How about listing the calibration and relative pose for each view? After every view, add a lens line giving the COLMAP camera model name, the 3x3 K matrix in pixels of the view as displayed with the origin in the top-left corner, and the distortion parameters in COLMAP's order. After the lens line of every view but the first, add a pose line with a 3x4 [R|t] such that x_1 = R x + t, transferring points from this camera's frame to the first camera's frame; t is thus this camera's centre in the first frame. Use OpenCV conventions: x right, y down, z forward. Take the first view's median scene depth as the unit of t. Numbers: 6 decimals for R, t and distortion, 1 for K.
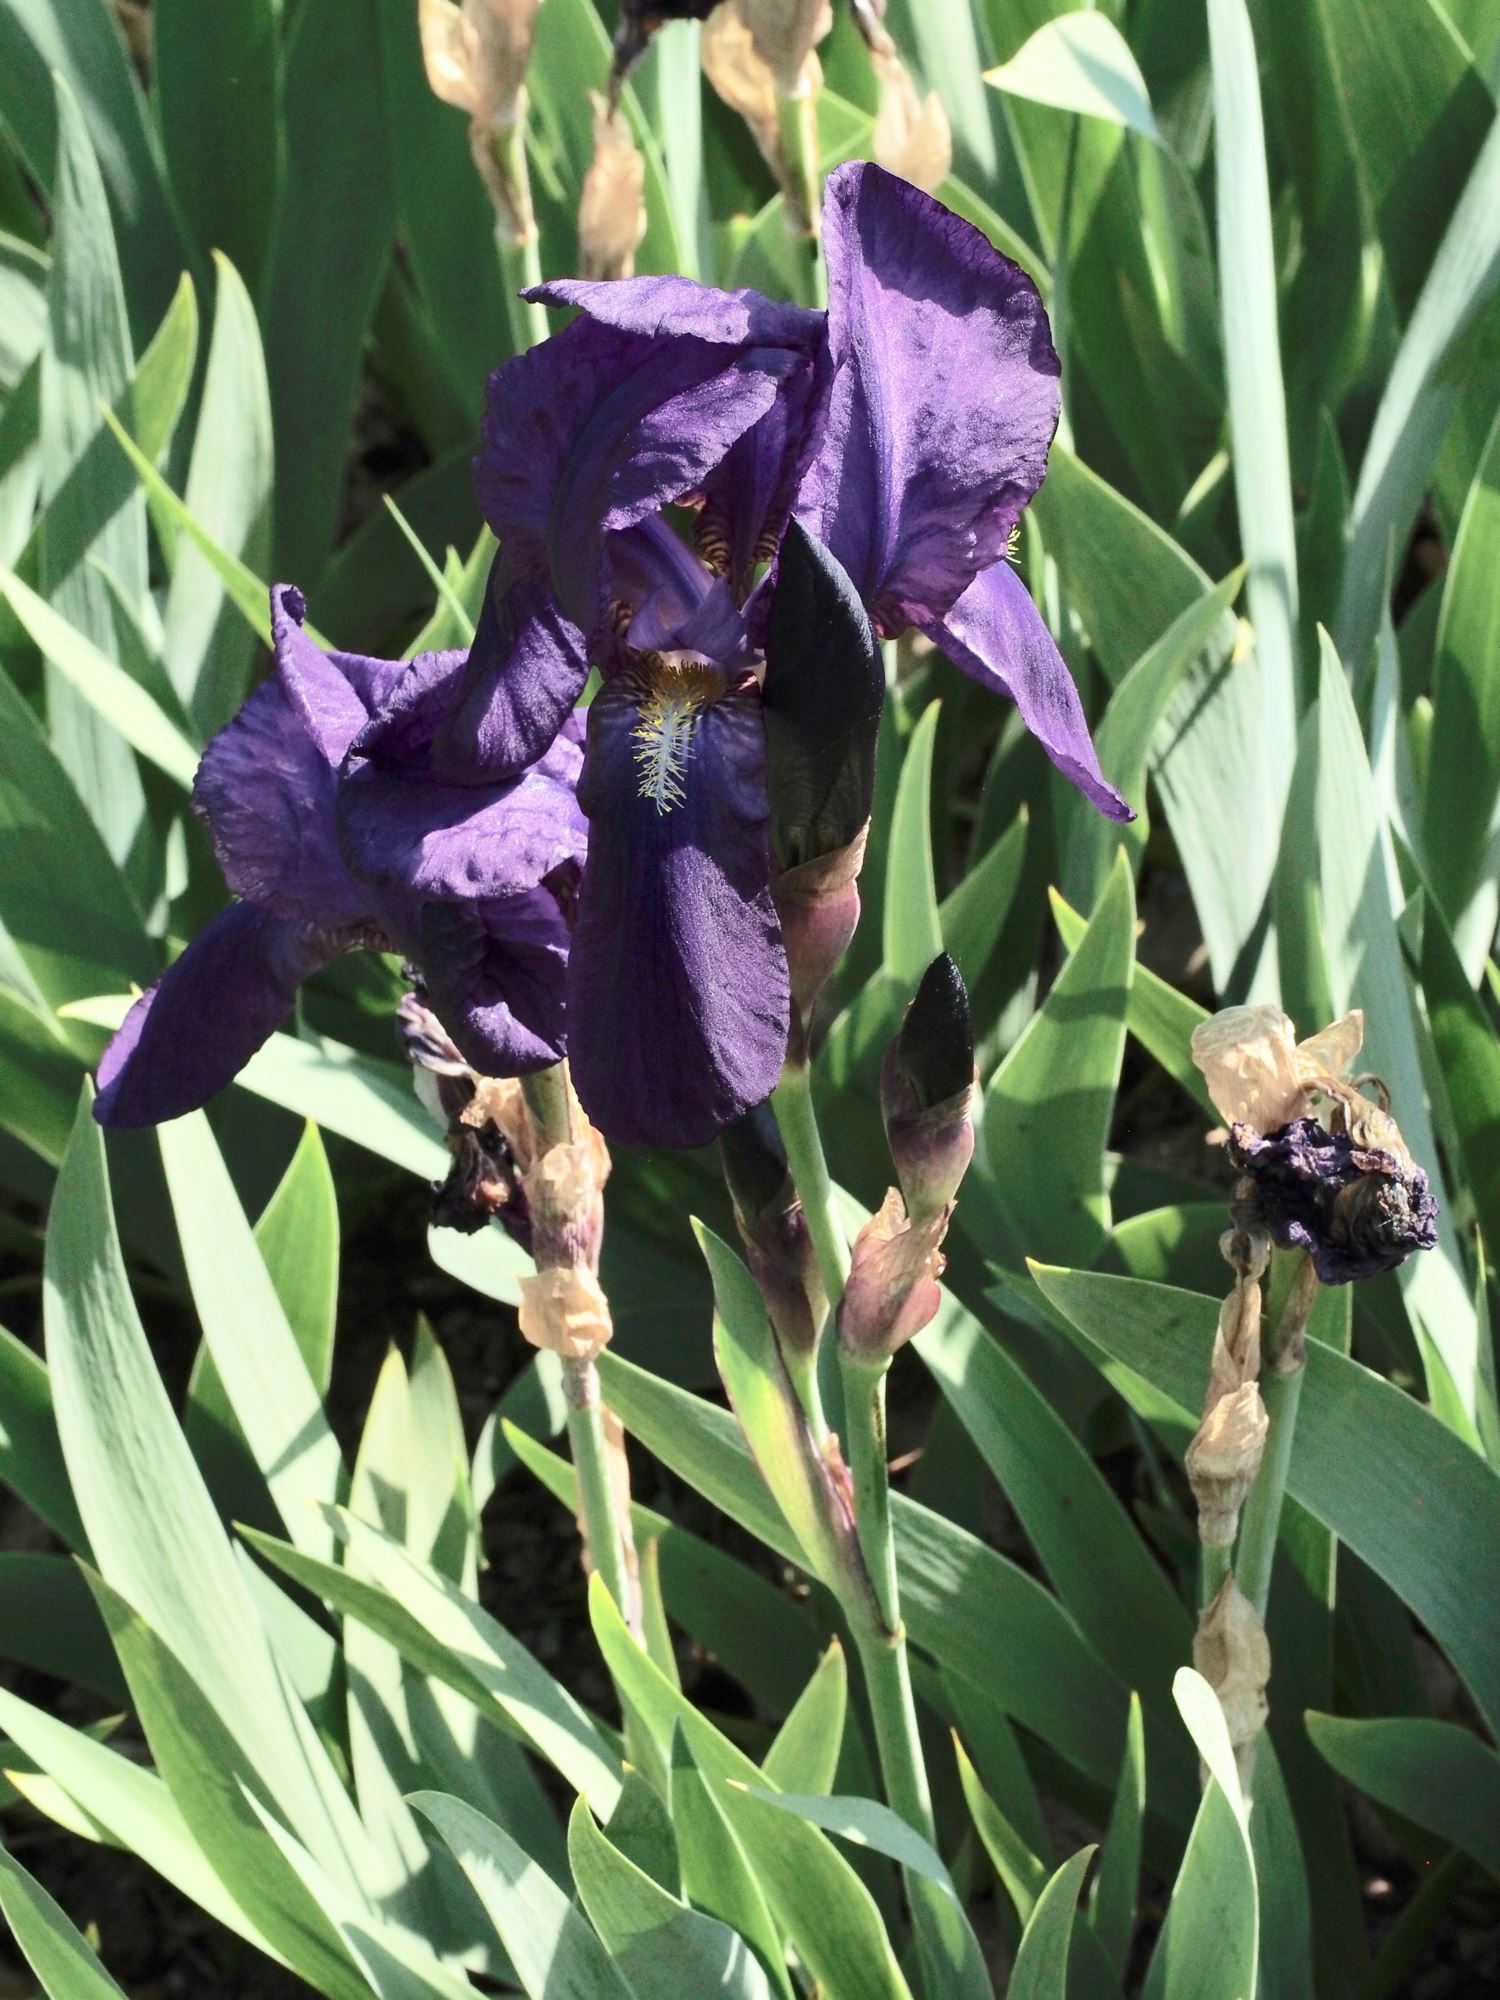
lens RADIAL K [[5412.5, 0, 750.0], [0, 5412.5, 1000.0], [0, 0, 1]] dist [0.559133, -10.726887]
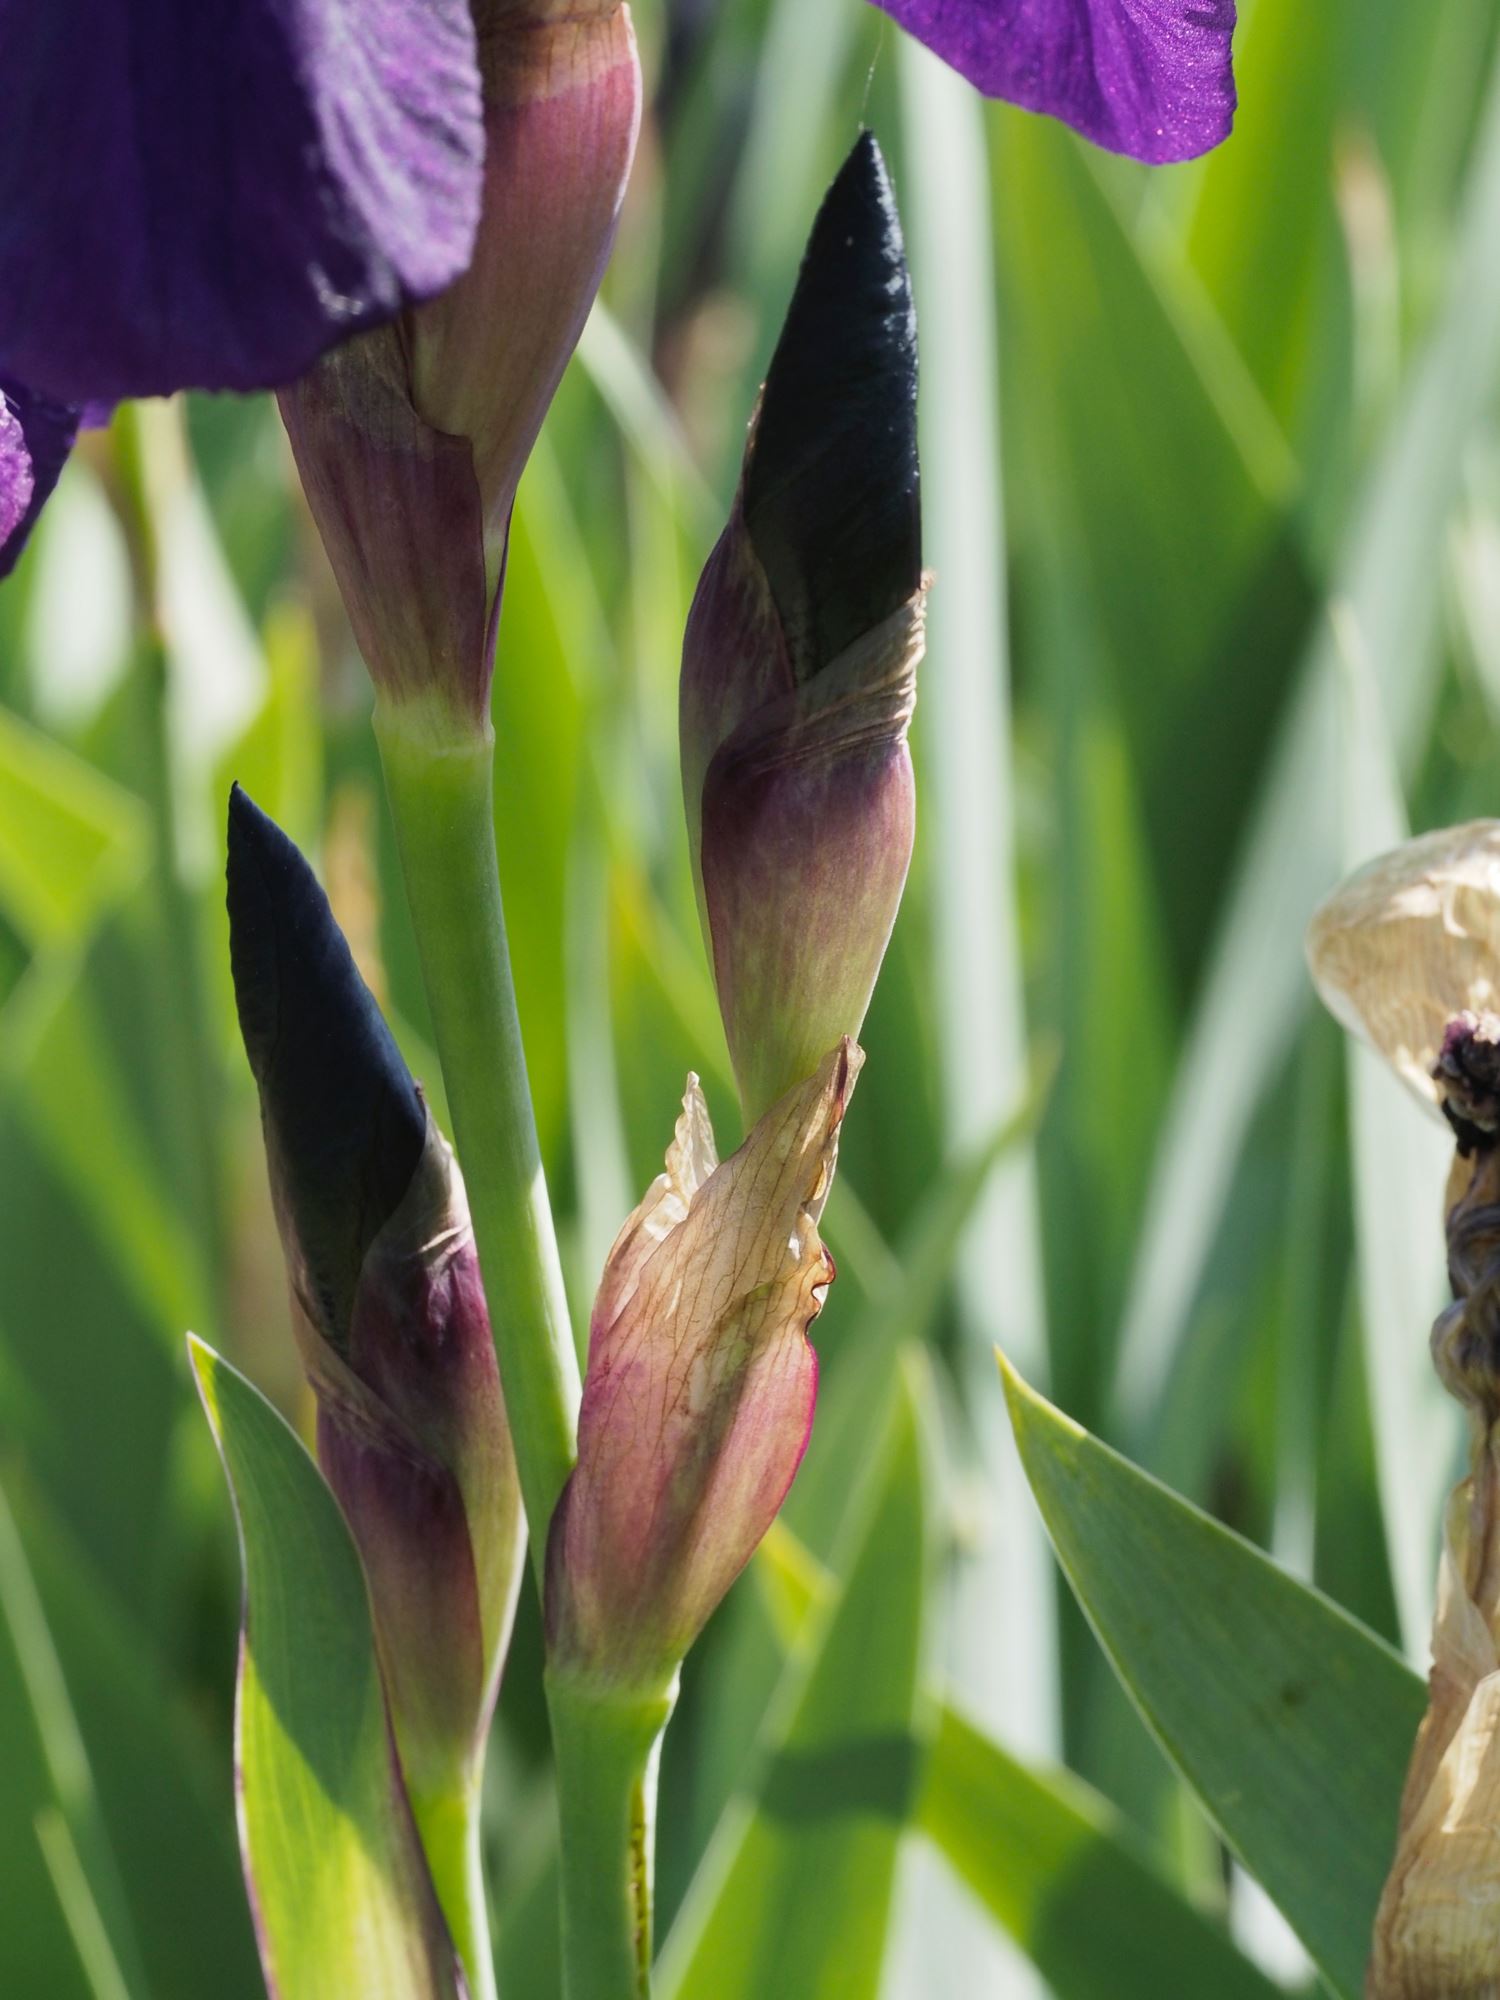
lens RADIAL K [[5412.5, 0, 750.0], [0, 5412.5, 1000.0], [0, 0, 1]] dist [0.559133, -10.726887]
pose [[0.989418, -0.012332, 0.144568, -0.028553], [0.074247, 0.899077, -0.431448, 0.202782], [-0.124657, 0.437616, 0.890479, 0.616328]]
